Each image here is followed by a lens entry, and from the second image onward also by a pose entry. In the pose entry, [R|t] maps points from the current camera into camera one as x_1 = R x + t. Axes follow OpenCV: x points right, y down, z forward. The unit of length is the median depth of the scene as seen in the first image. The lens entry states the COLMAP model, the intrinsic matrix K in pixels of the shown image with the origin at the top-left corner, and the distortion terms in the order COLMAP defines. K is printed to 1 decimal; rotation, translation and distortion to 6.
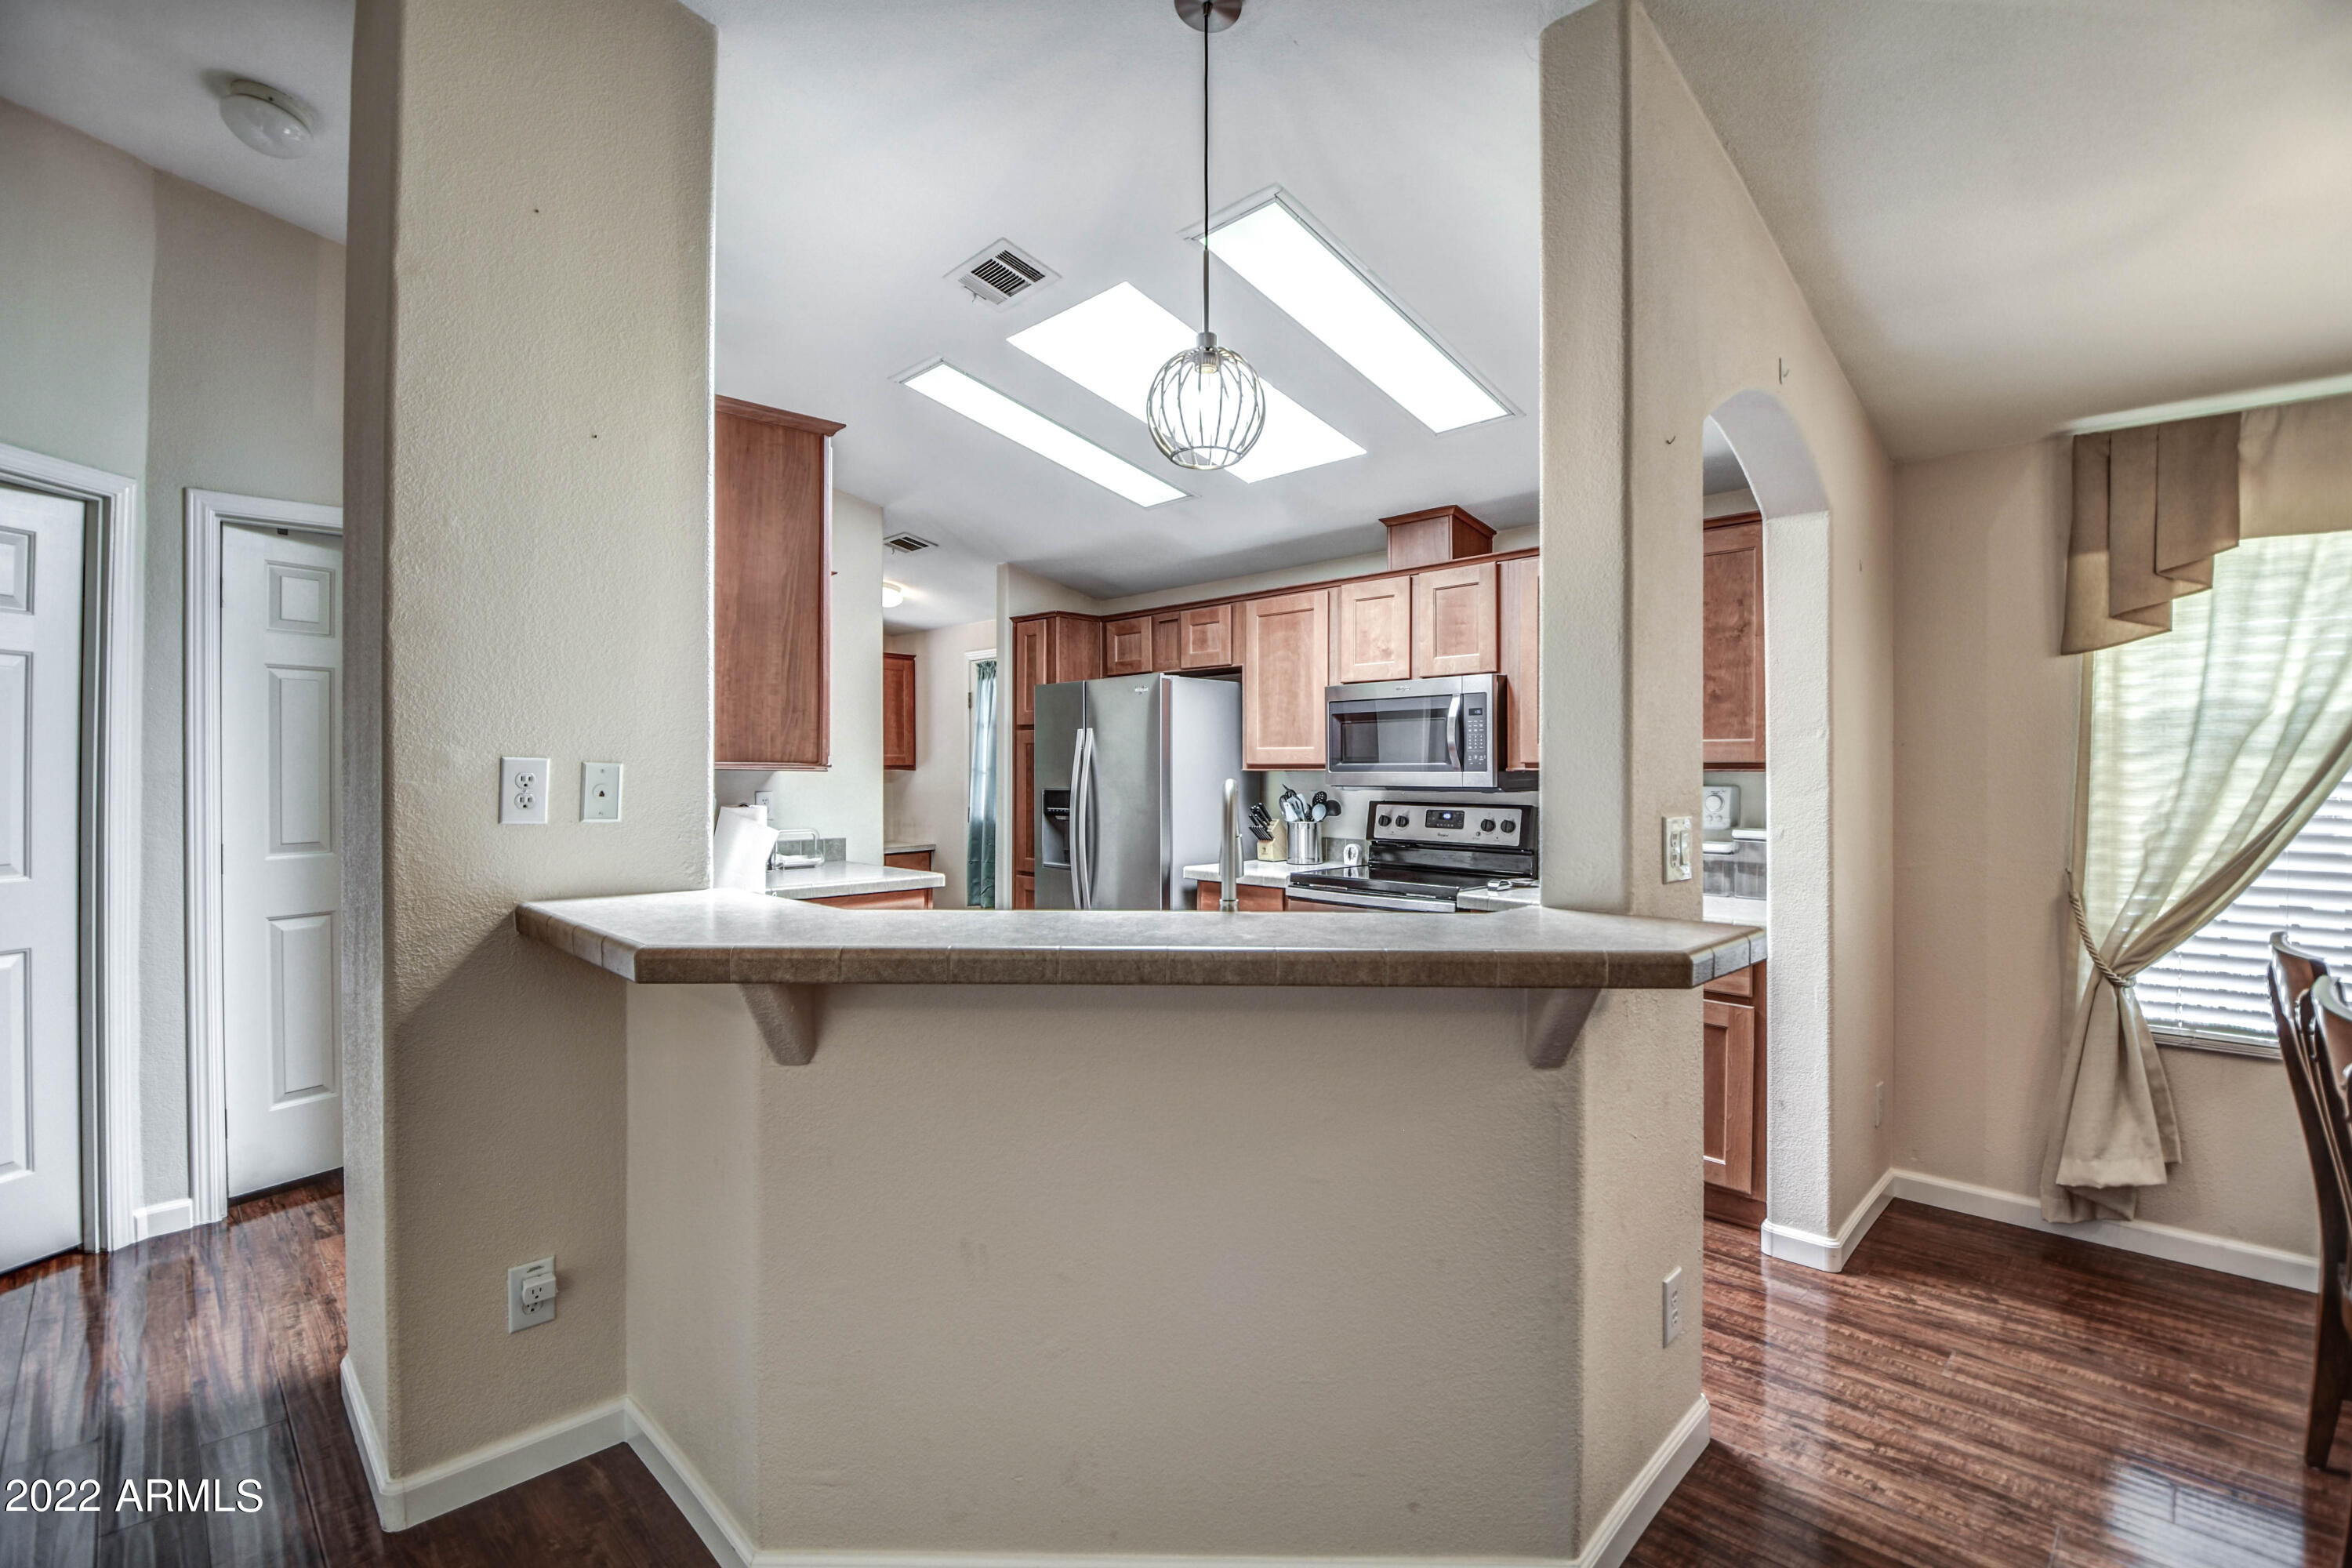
lens RADIAL K [[1037.1, 0, 1144.9], [0, 1037.1, 772.4], [0, 0, 1]] dist [0.002409, 0.000127]
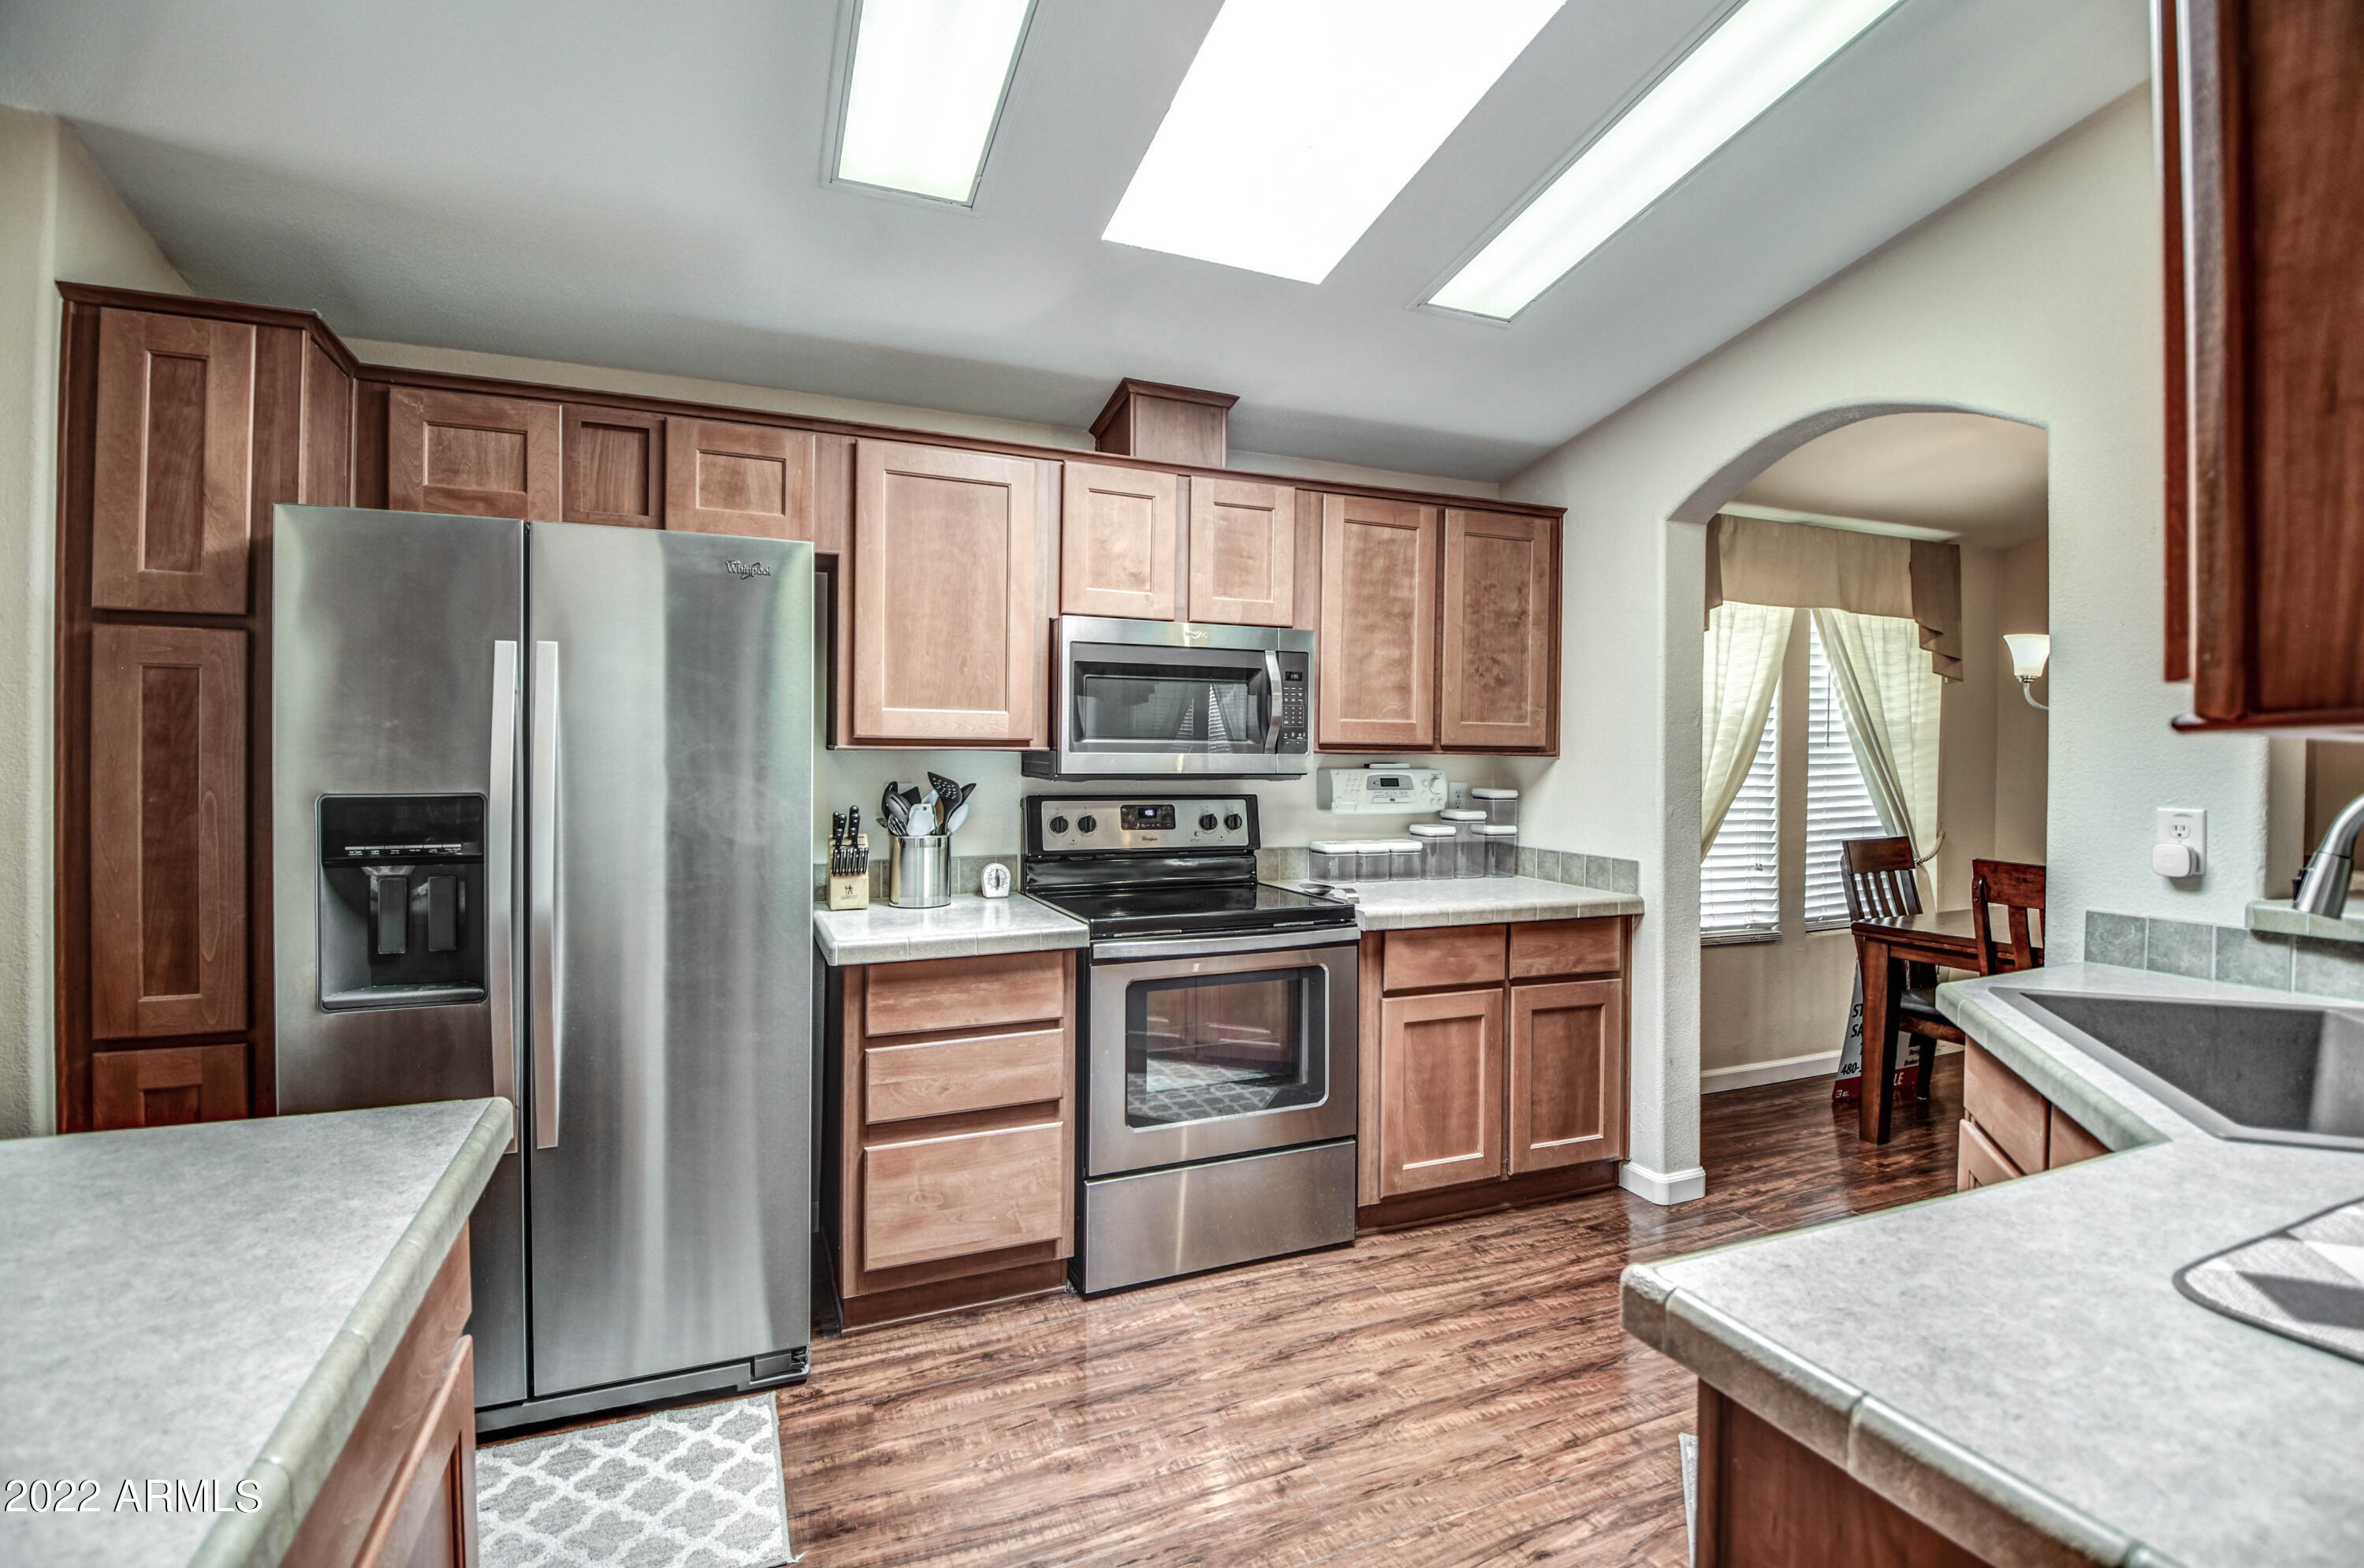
lens RADIAL K [[1051.1, 0, 1165.0], [0, 1051.1, 745.7], [0, 0, 1]] dist [0.003481, -0.019842]
pose [[0.368122, 0.007195, 0.929750, -0.392555], [-0.007623, 0.999960, -0.004721, -0.001861], [-0.929746, -0.005350, 0.368162, 0.707506]]
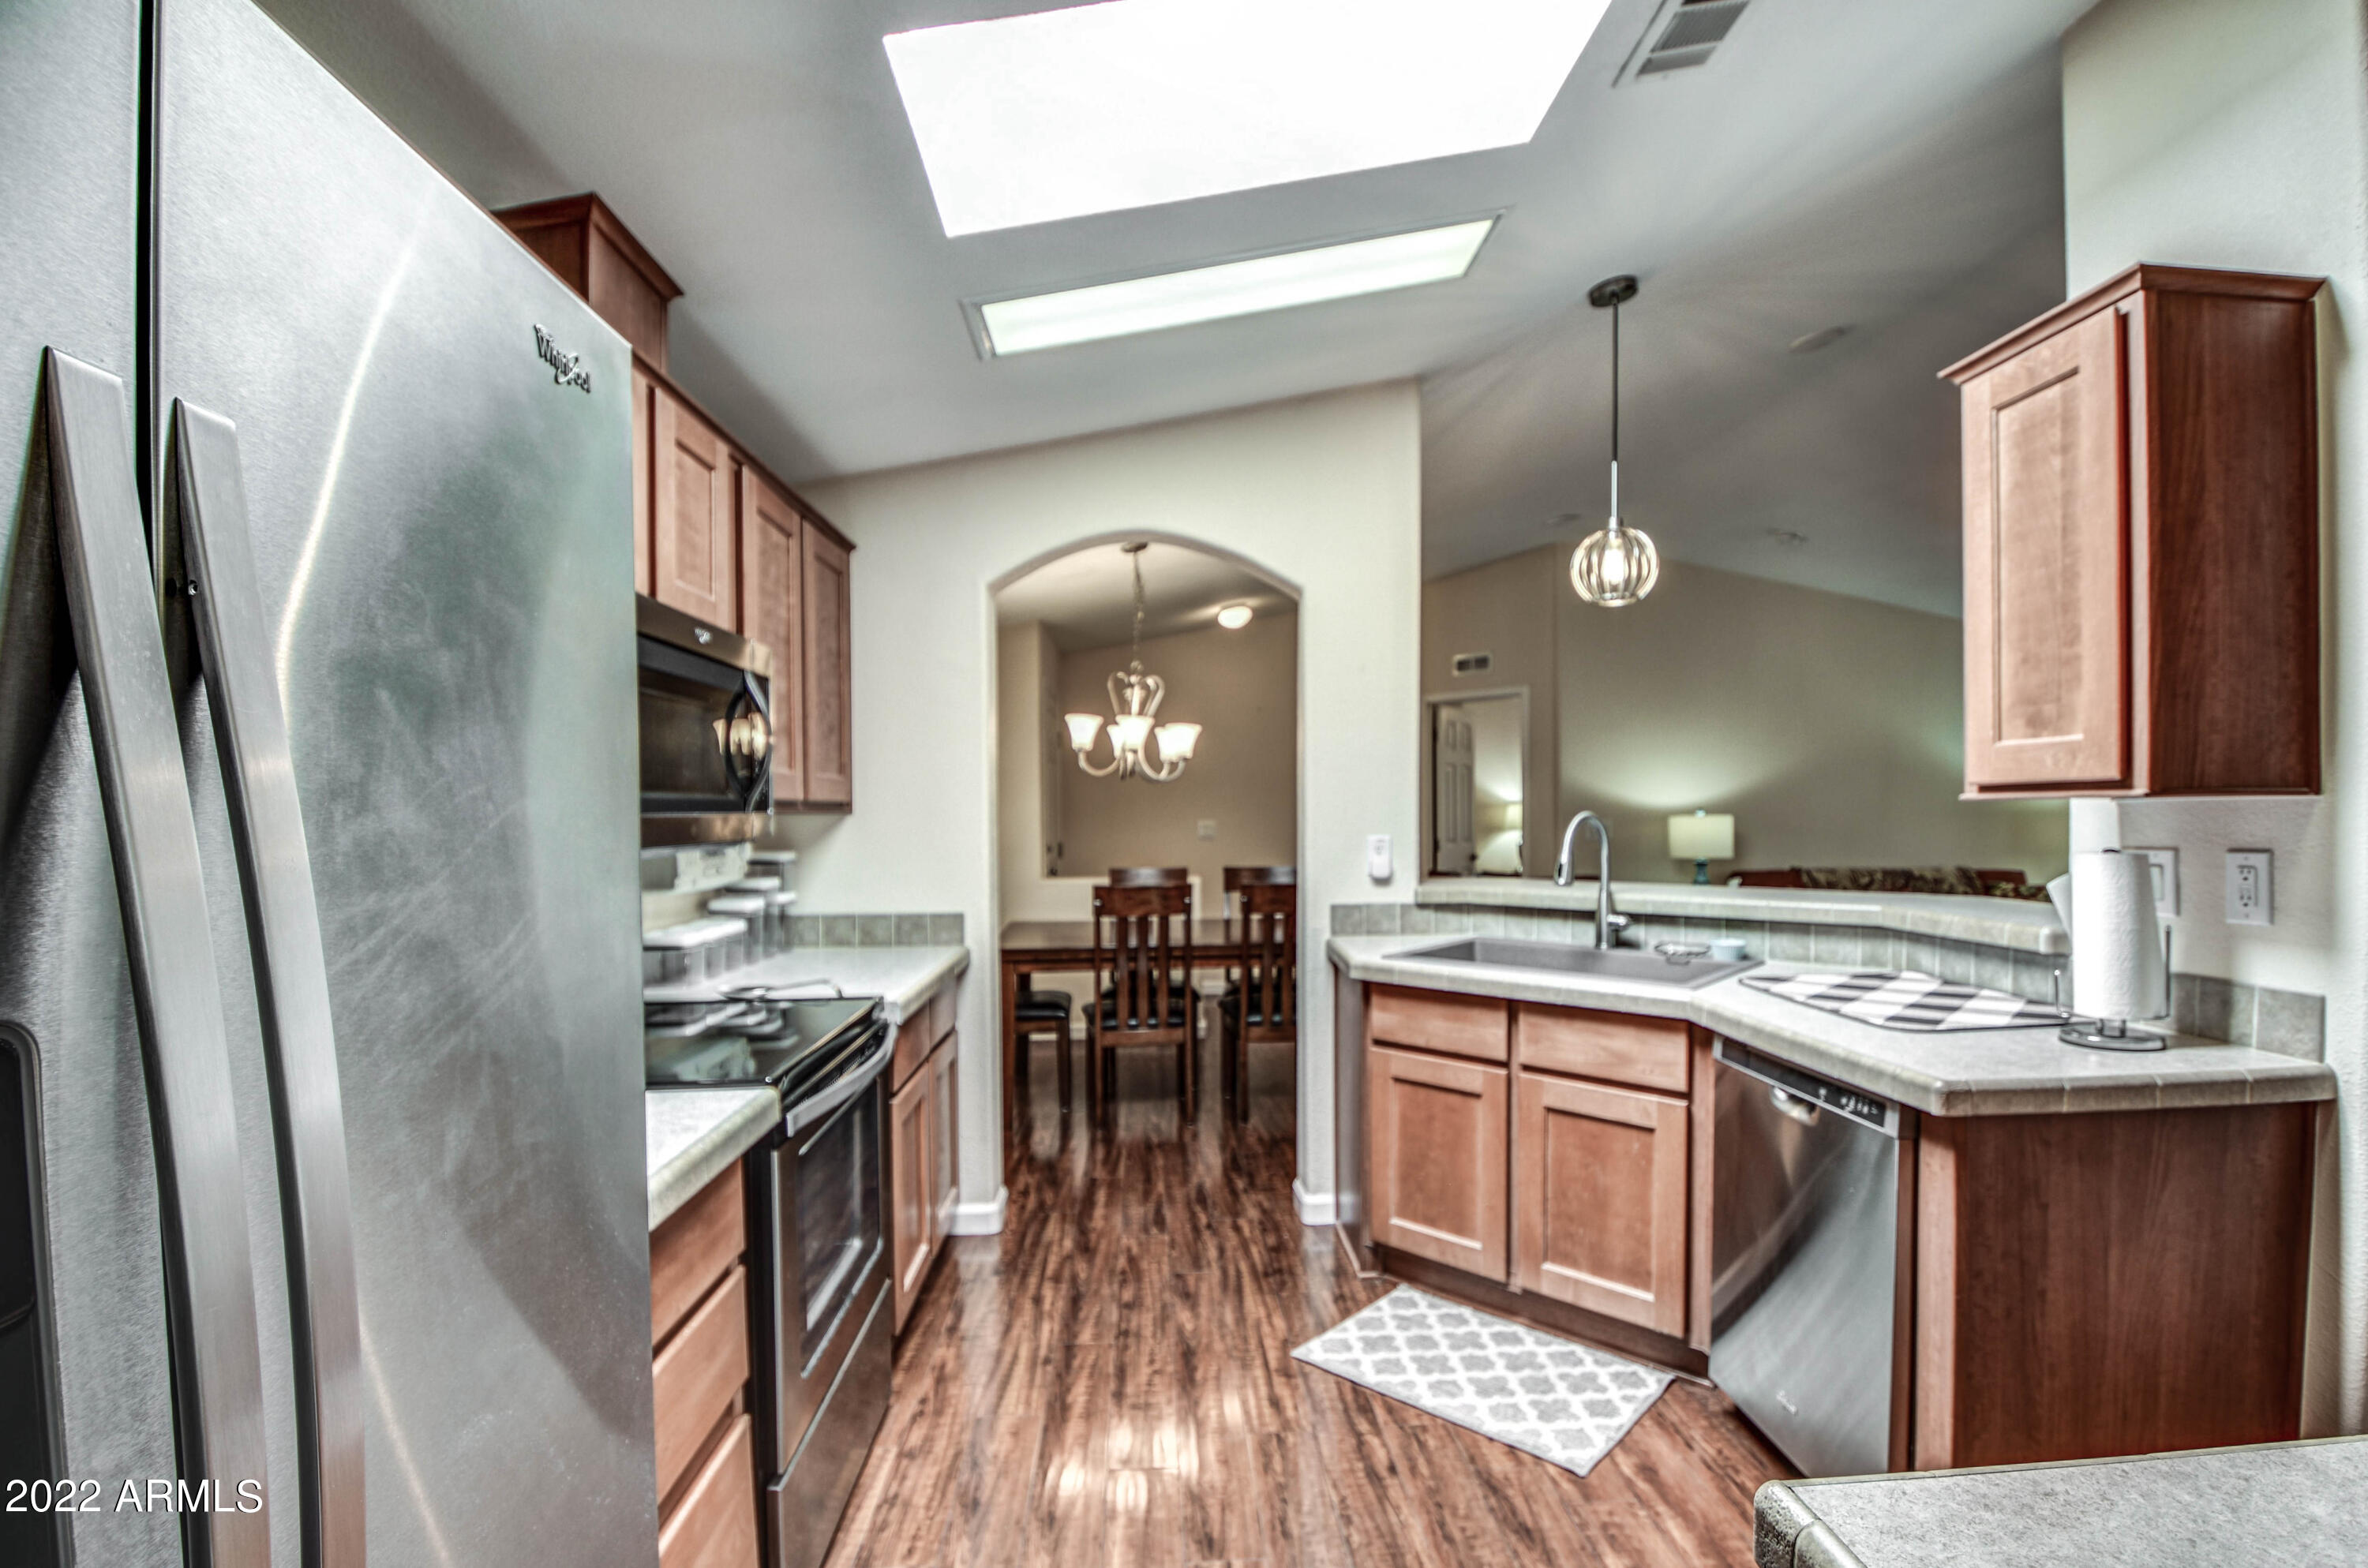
lens RADIAL K [[1083.6, 0, 1214.2], [0, 1083.6, 825.3], [0, 0, 1]] dist [0.010008, -0.027483]
pose [[-0.761253, -0.009371, 0.648388, -0.232223], [0.004221, 0.999803, 0.019406, -0.004120], [-0.648442, 0.017510, -0.761063, 1.137370]]
